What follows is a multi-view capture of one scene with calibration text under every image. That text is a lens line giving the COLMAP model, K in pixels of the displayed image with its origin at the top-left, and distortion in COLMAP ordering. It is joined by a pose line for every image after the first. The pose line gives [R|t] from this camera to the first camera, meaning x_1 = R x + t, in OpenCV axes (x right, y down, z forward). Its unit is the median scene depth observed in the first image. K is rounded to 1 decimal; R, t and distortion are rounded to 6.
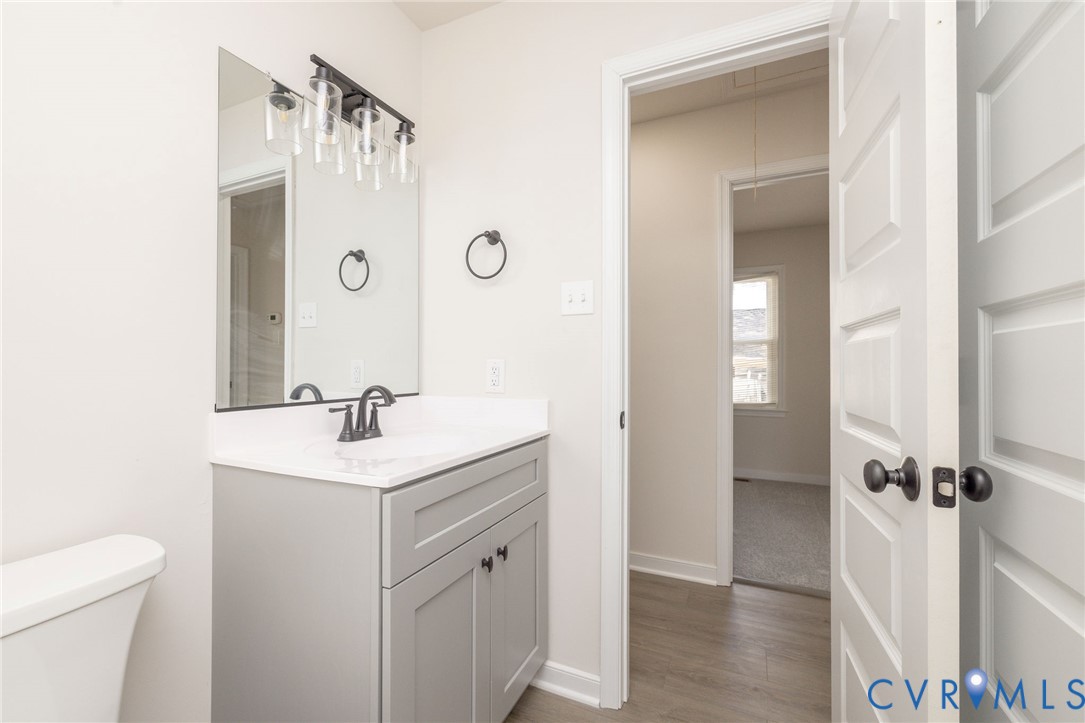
lens RADIAL K [[471.6, 0, 536.3], [0, 471.6, 362.8], [0, 0, 1]] dist [0.002396, -0.000256]
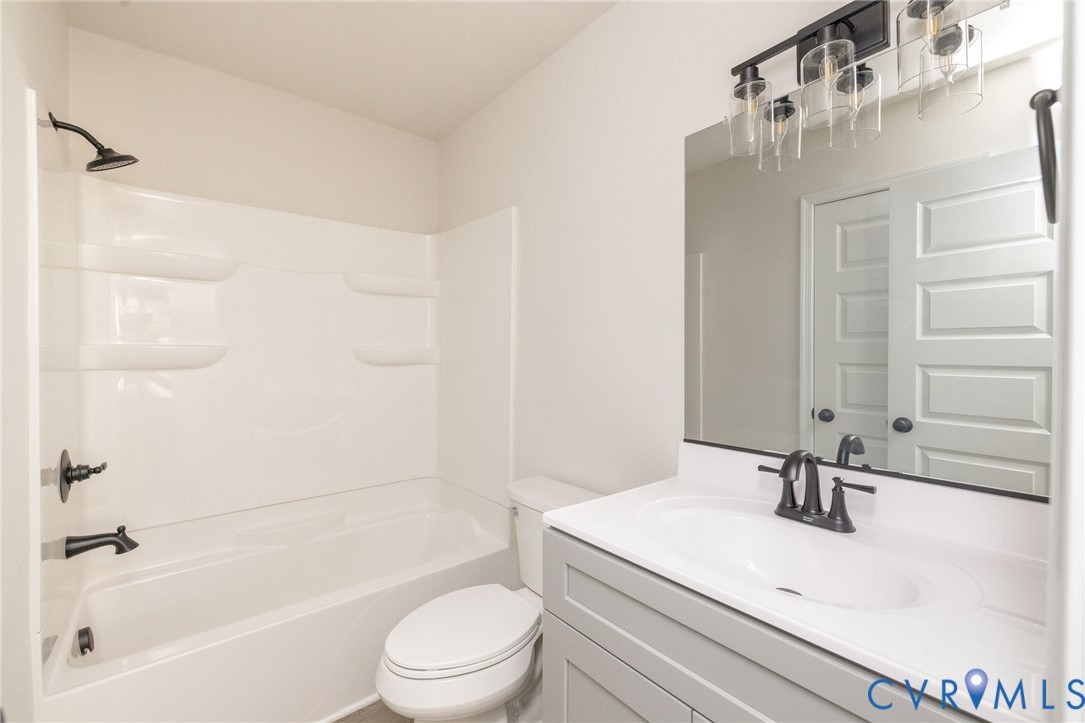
lens RADIAL K [[471.6, 0, 536.3], [0, 471.6, 362.8], [0, 0, 1]] dist [0.002396, -0.000256]
pose [[-0.409467, 0.000940, -0.912324, 0.456392], [0.004366, 0.999990, -0.000929, -0.083544], [0.912314, -0.004364, -0.409467, 0.935844]]
